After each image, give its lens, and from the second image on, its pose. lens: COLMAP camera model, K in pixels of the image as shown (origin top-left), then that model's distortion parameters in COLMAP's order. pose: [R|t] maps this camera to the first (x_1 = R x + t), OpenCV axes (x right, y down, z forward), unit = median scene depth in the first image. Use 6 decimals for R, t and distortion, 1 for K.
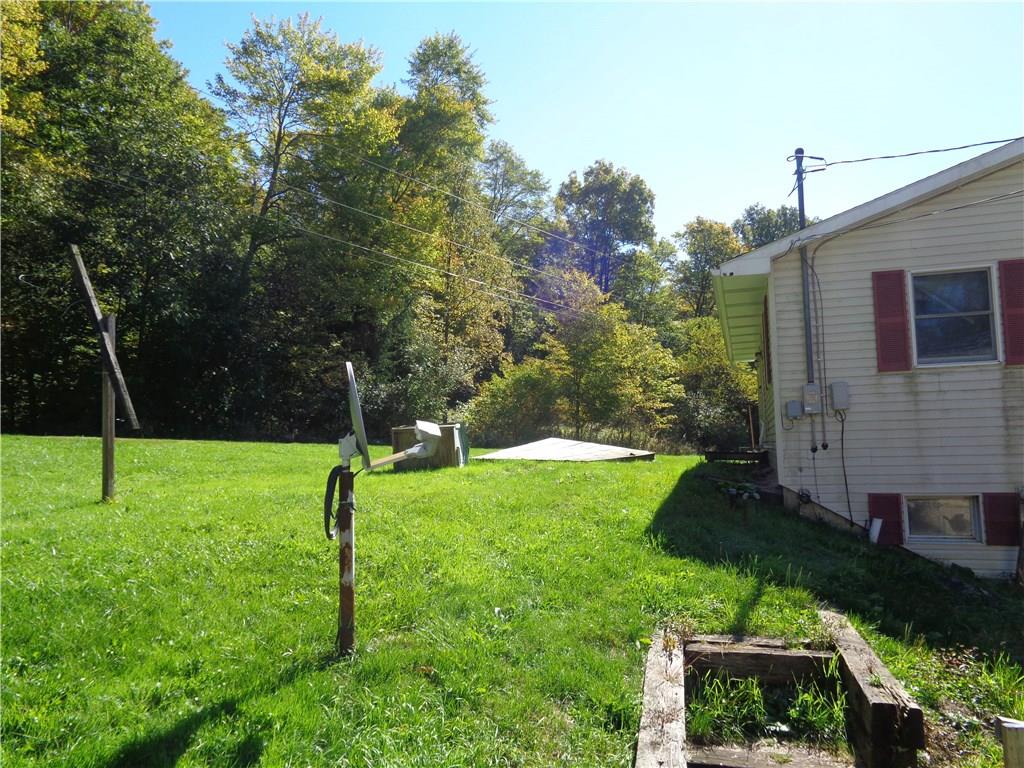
lens RADIAL K [[748.6, 0, 512.0], [0, 748.6, 384.0], [0, 0, 1]] dist [-0.024652, 0.002191]
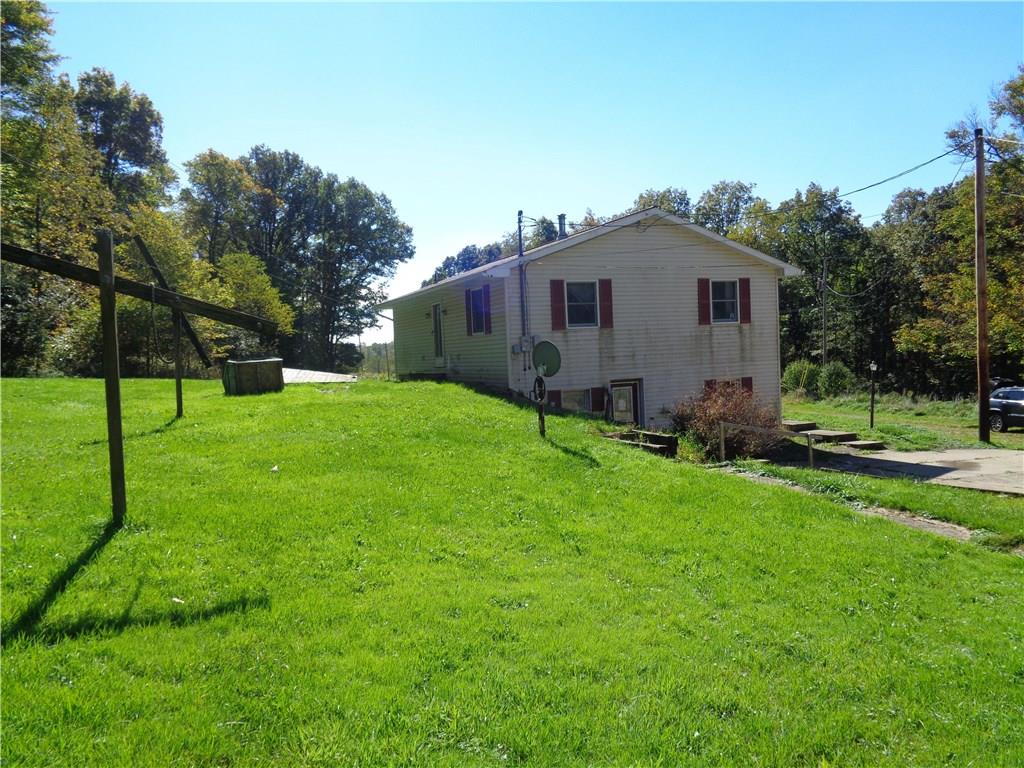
lens RADIAL K [[748.6, 0, 512.0], [0, 748.6, 384.0], [0, 0, 1]] dist [-0.024652, 0.002191]
pose [[0.751558, -0.036952, 0.658632, -0.894223], [-0.028610, 0.995665, 0.088508, -0.046118], [-0.659047, -0.085362, 0.747242, -0.434726]]
